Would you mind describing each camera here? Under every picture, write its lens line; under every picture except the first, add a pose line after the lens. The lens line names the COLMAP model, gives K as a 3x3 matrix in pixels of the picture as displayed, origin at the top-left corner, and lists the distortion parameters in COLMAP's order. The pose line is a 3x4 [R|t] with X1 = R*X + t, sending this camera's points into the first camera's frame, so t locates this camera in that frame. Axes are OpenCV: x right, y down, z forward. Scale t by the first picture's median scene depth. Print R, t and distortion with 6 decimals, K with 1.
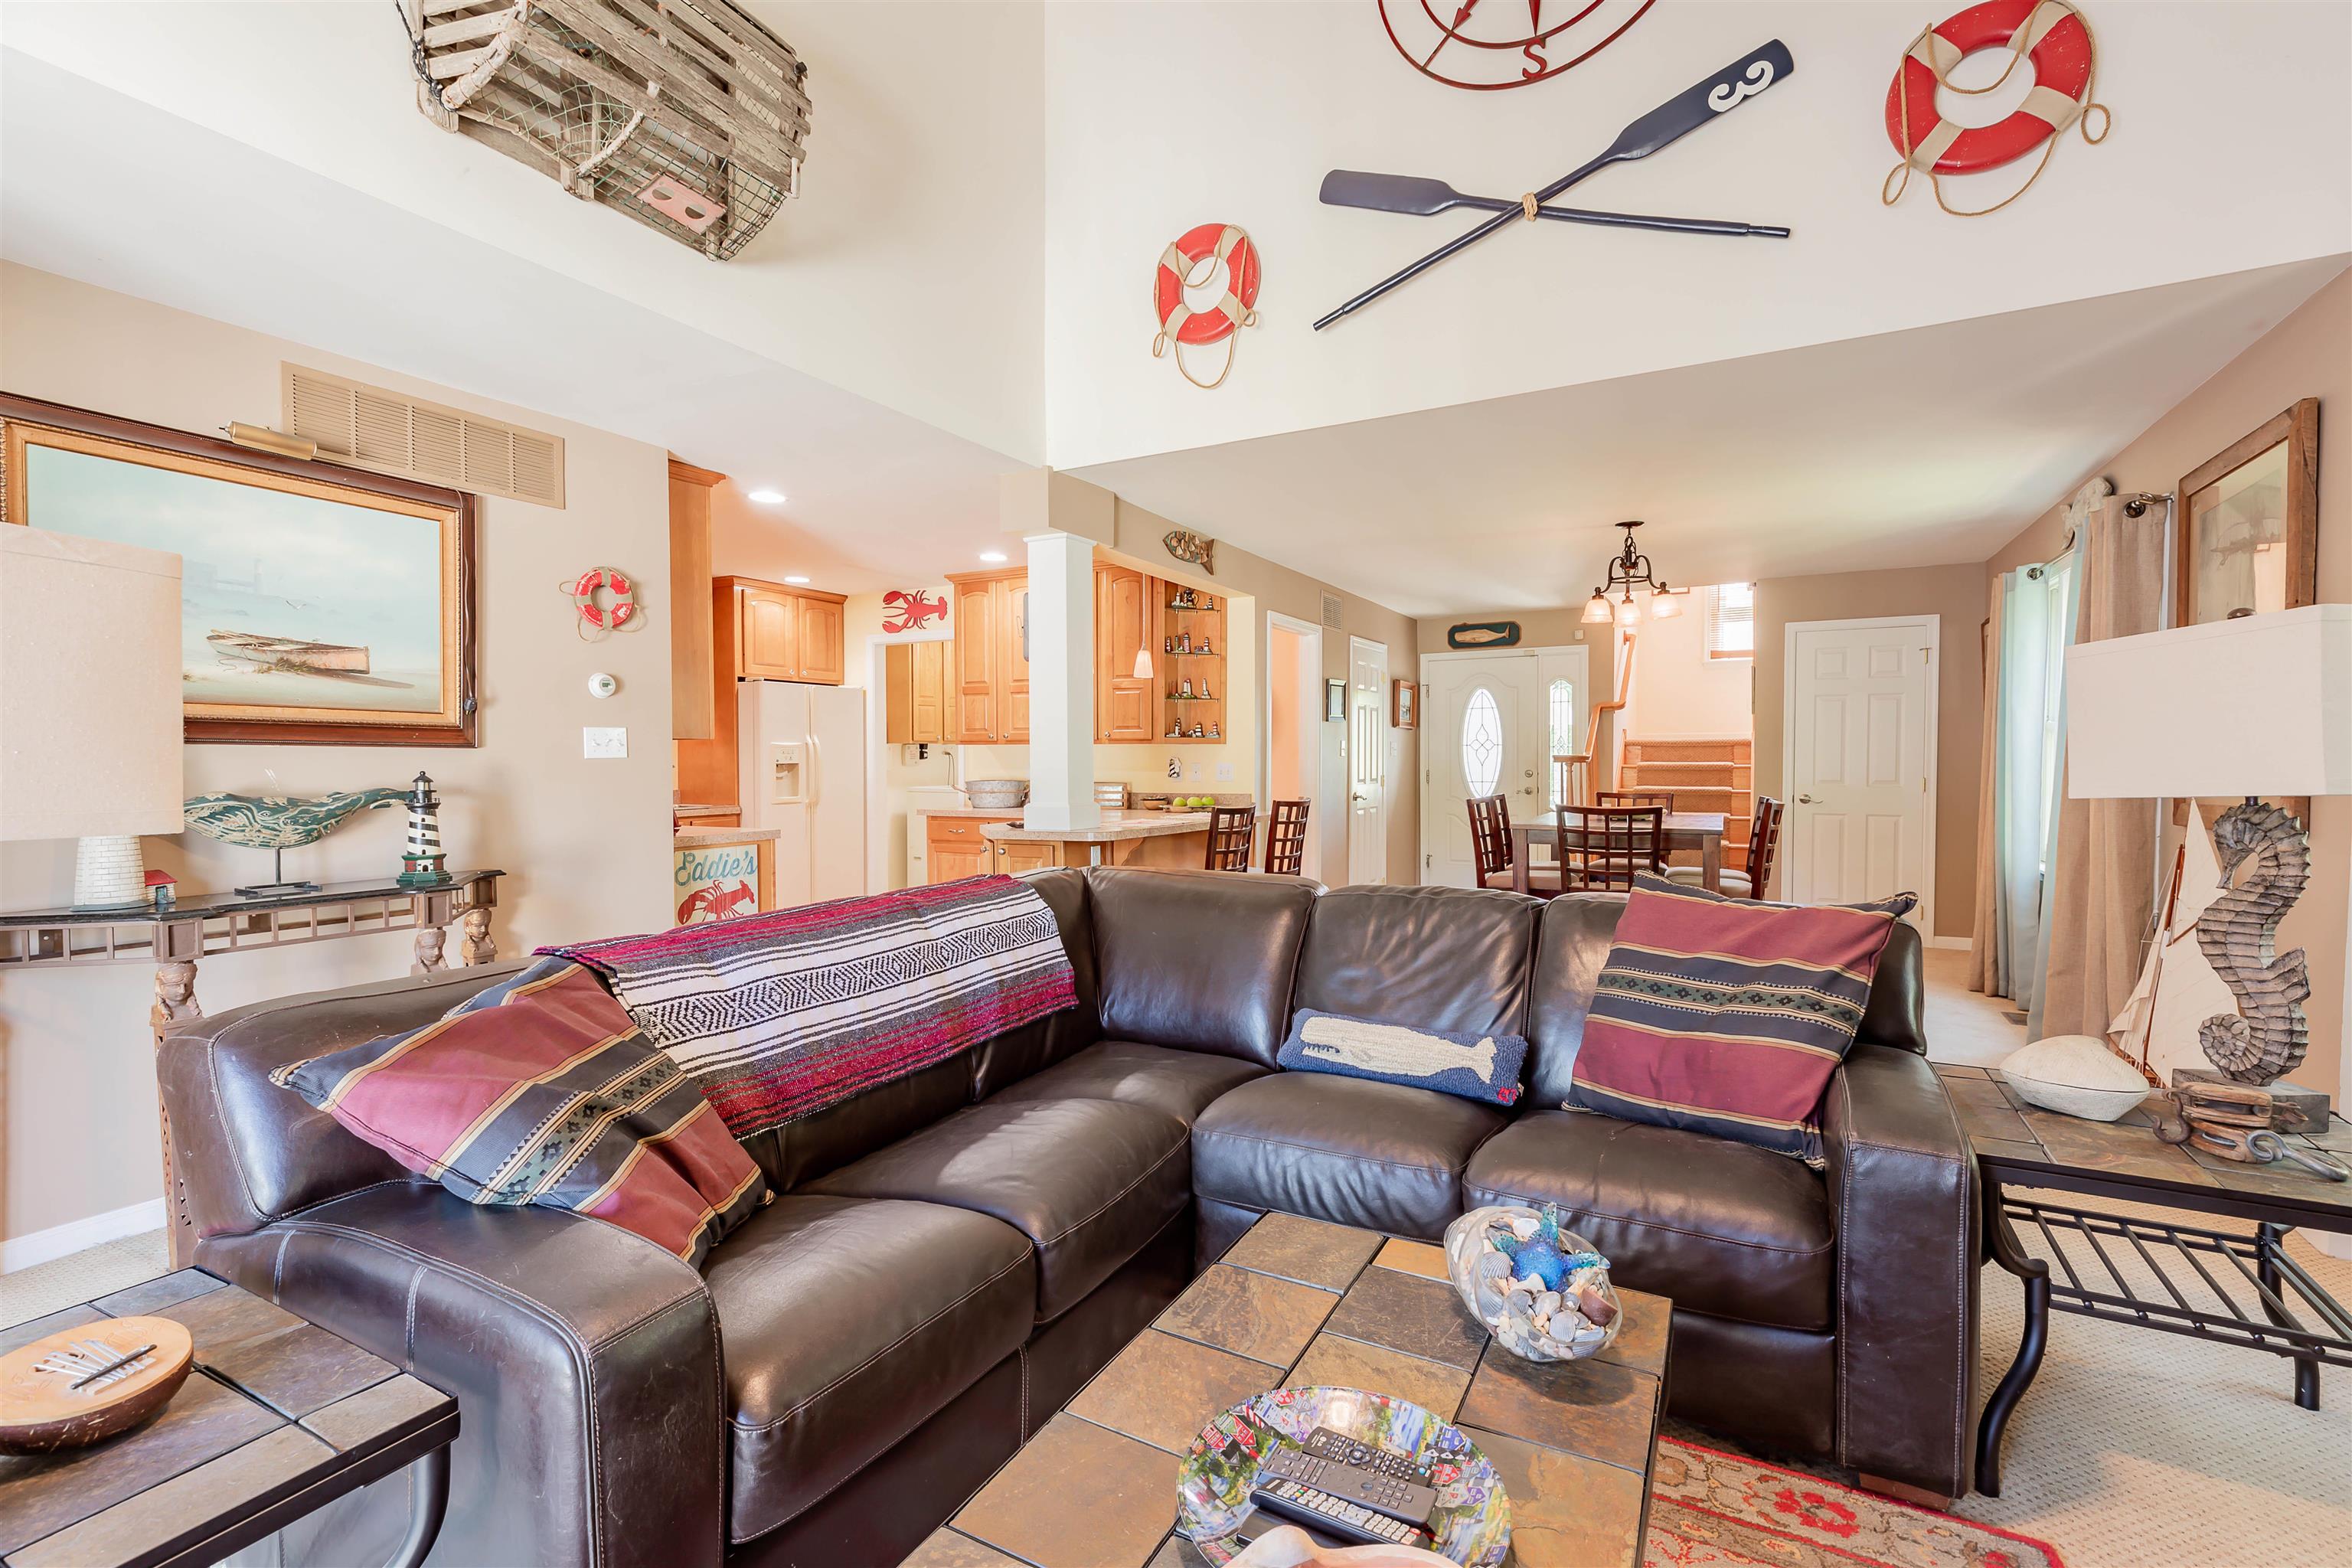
lens RADIAL K [[1048.3, 0, 1172.7], [0, 1048.3, 785.2], [0, 0, 1]] dist [0.004198, 0.000636]
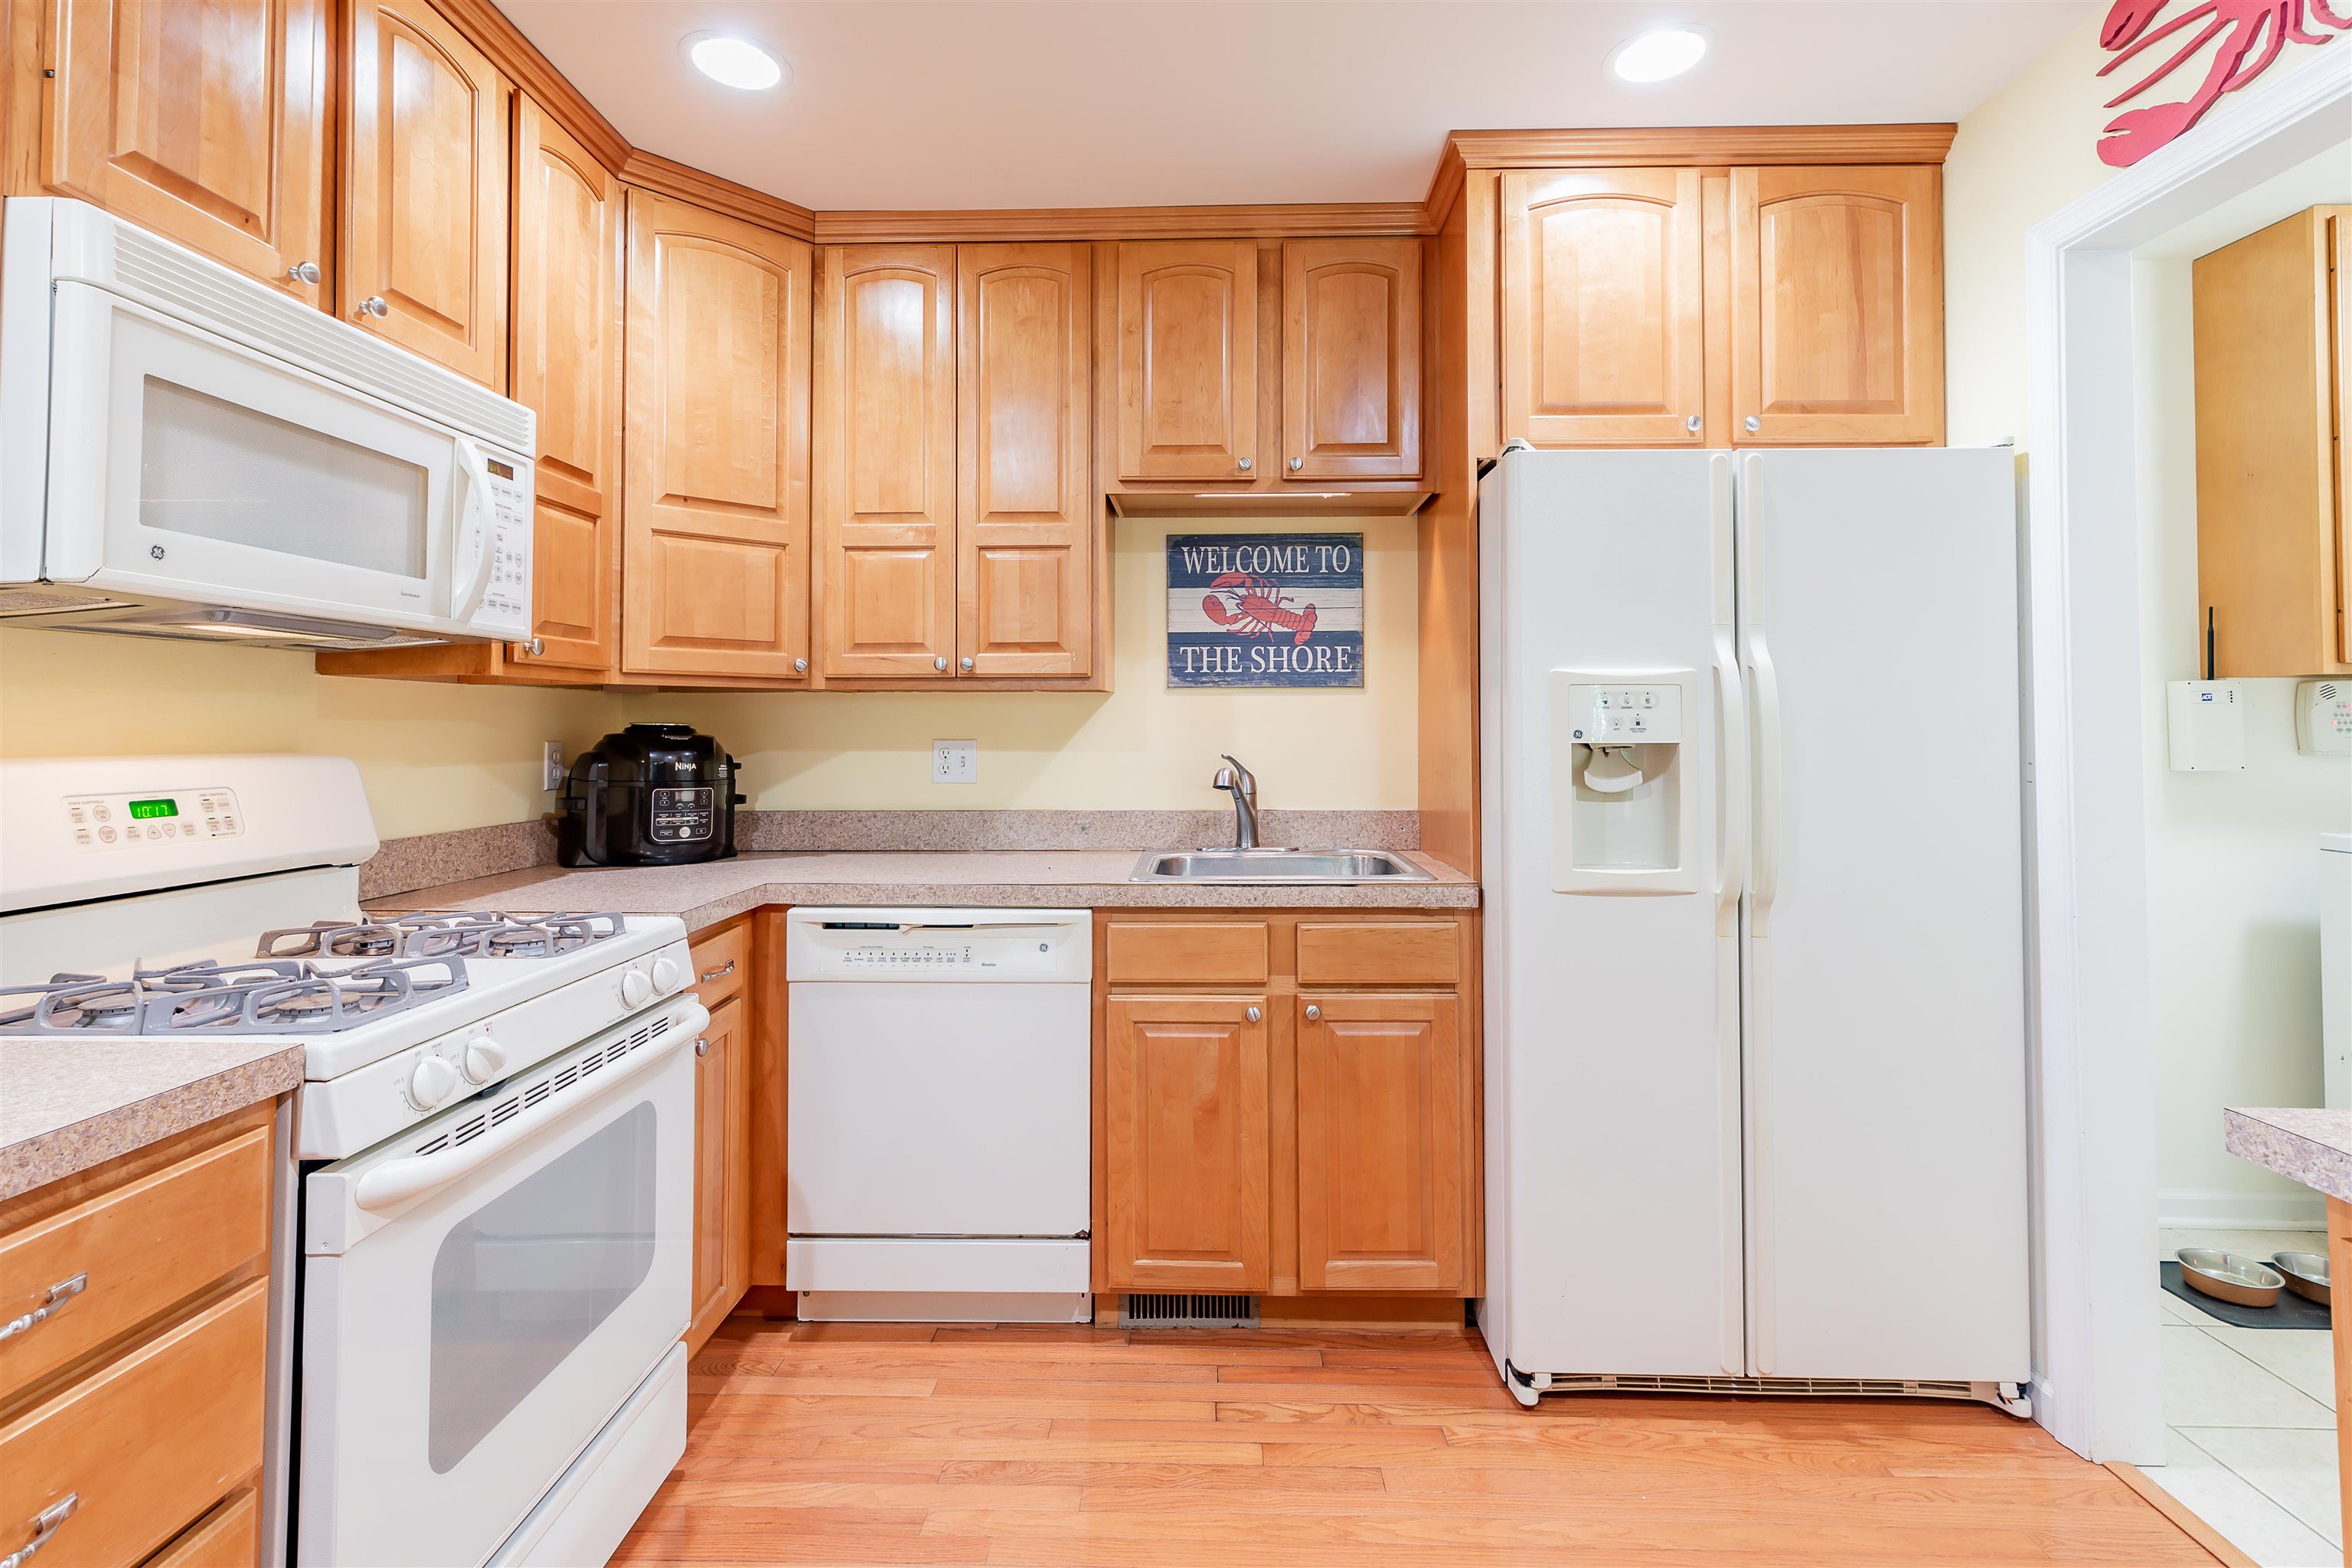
lens RADIAL K [[1093.2, 0, 1170.8], [0, 1093.2, 694.3], [0, 0, 1]] dist [0.002482, 0.001034]
pose [[0.454572, -0.024352, -0.890377, -0.167322], [-0.027198, 0.998781, -0.041202, -0.018520], [0.890295, 0.042945, 0.453356, 0.756264]]
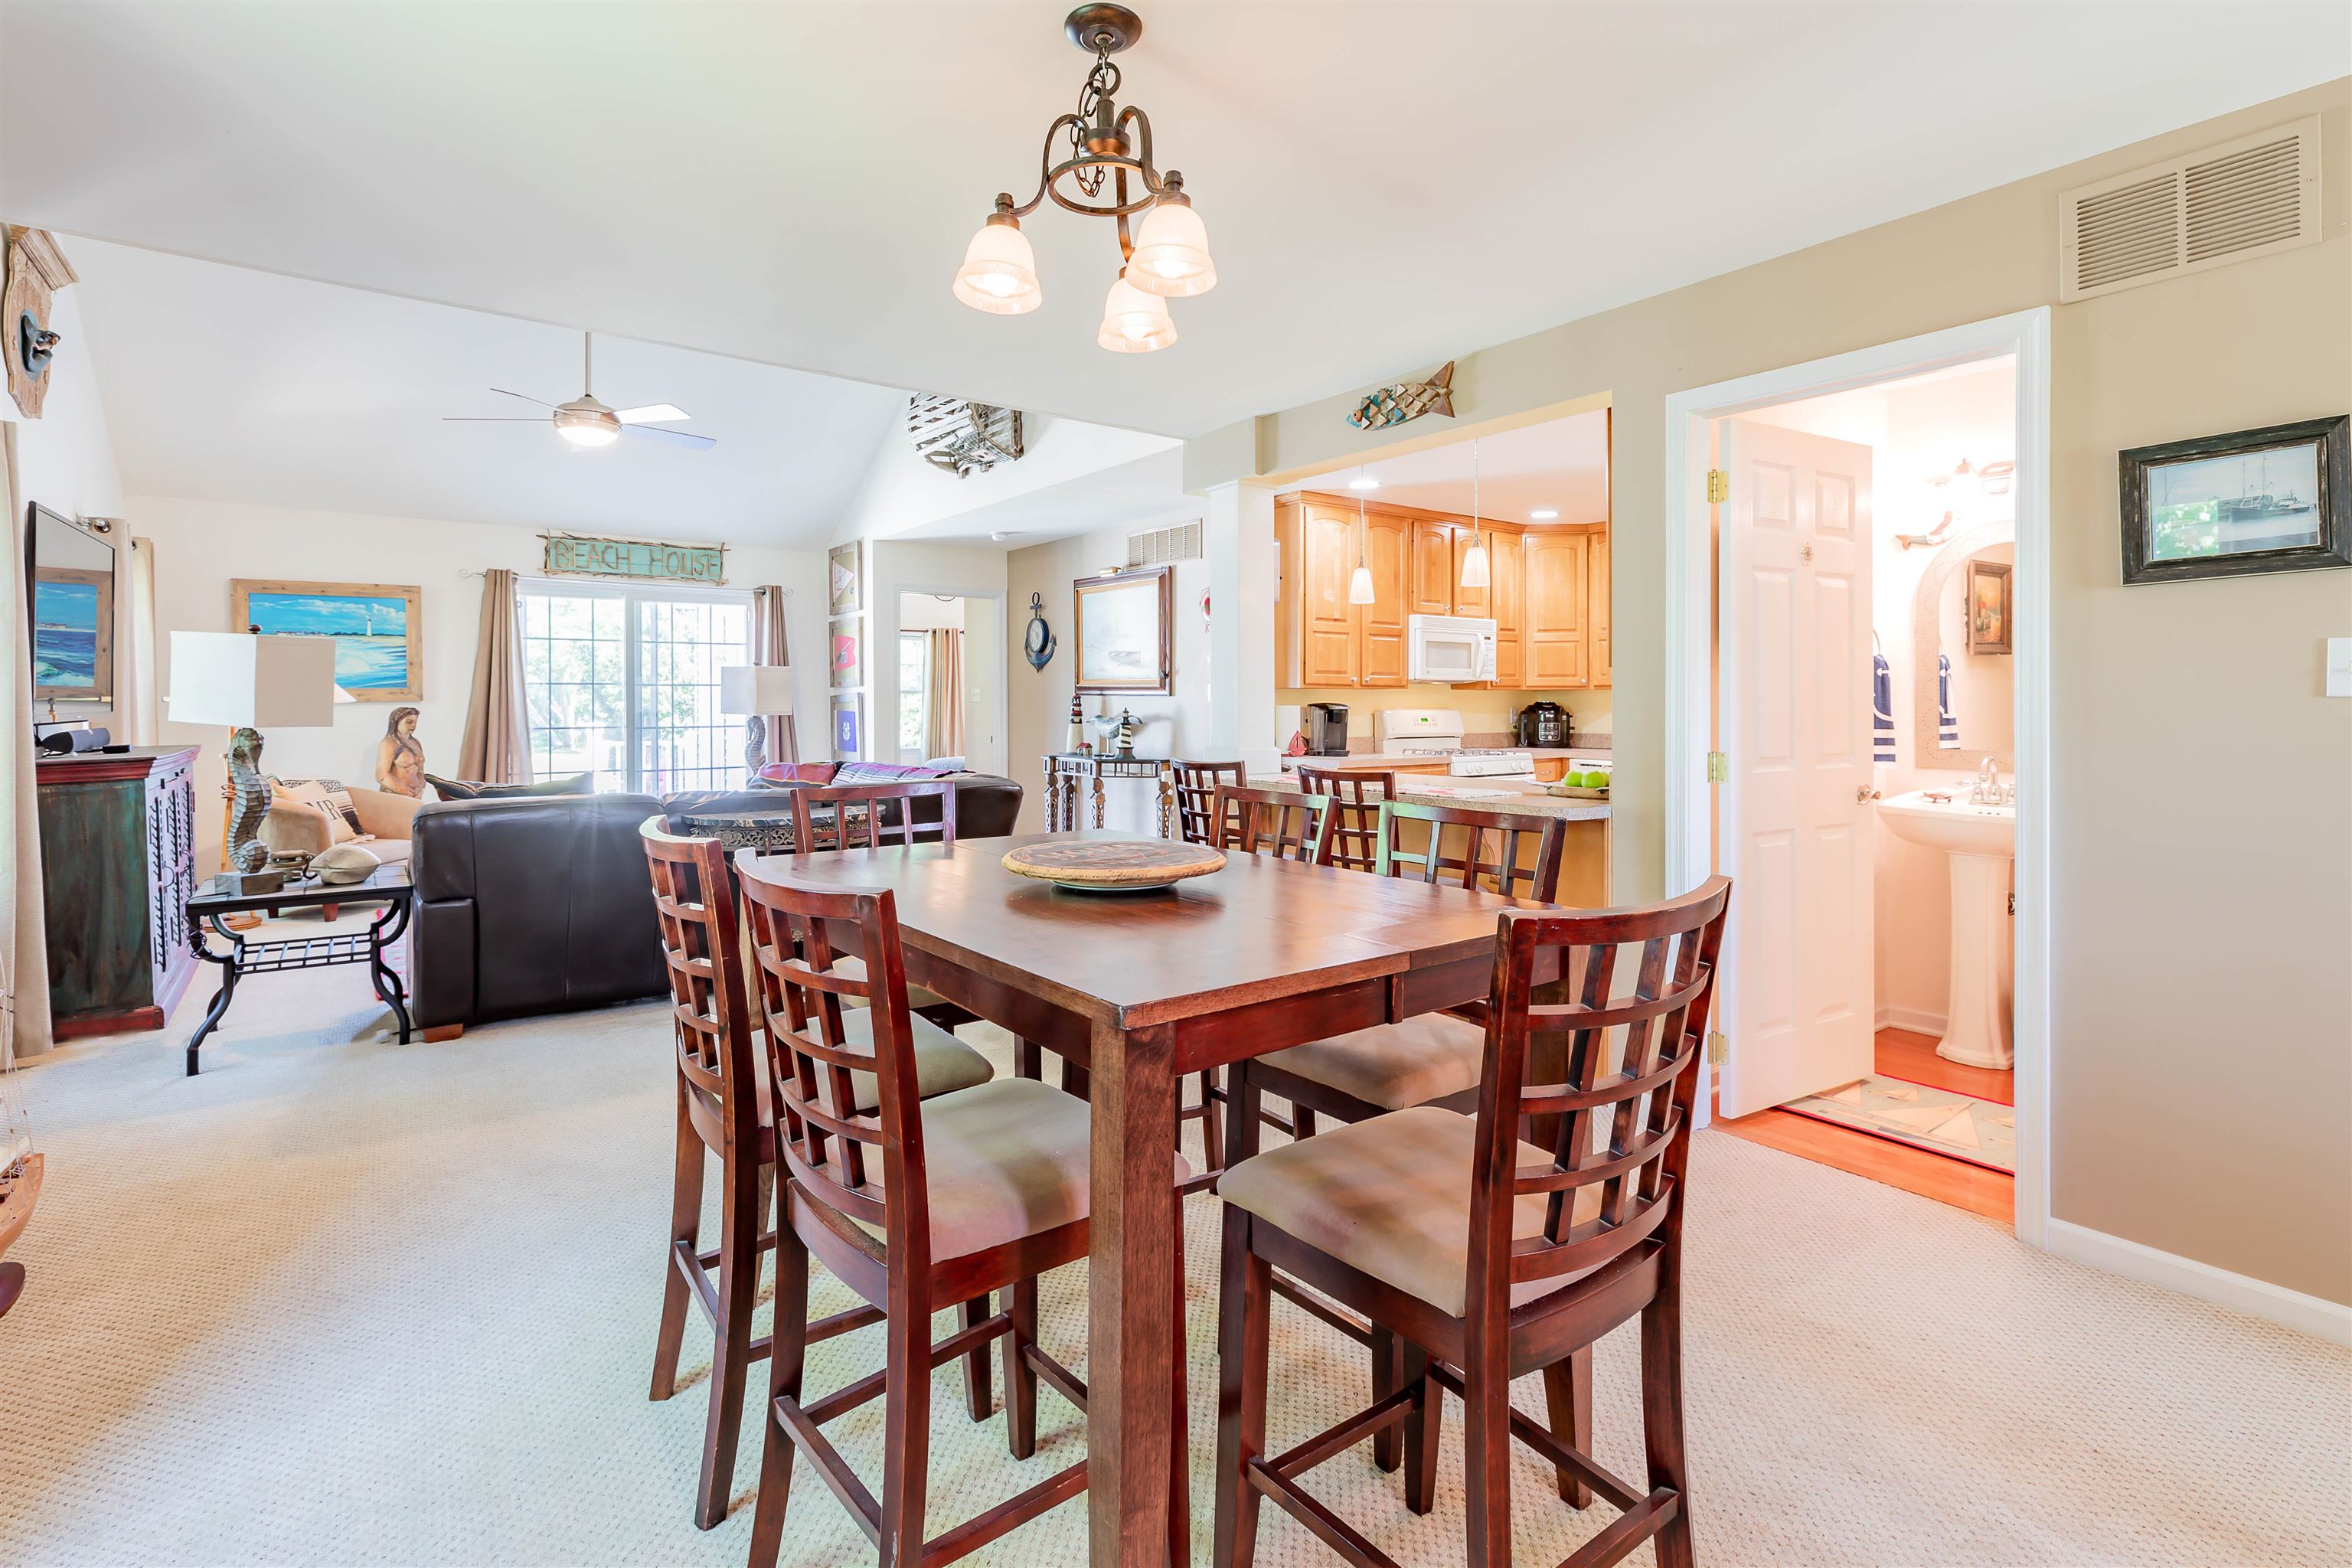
lens RADIAL K [[1093.2, 0, 1170.8], [0, 1093.2, 694.3], [0, 0, 1]] dist [0.002482, 0.001034]
pose [[-0.422687, -0.005687, -0.906258, 0.545089], [-0.023425, 0.999715, 0.004652, -0.022392], [0.905973, 0.023196, -0.422699, 0.888019]]
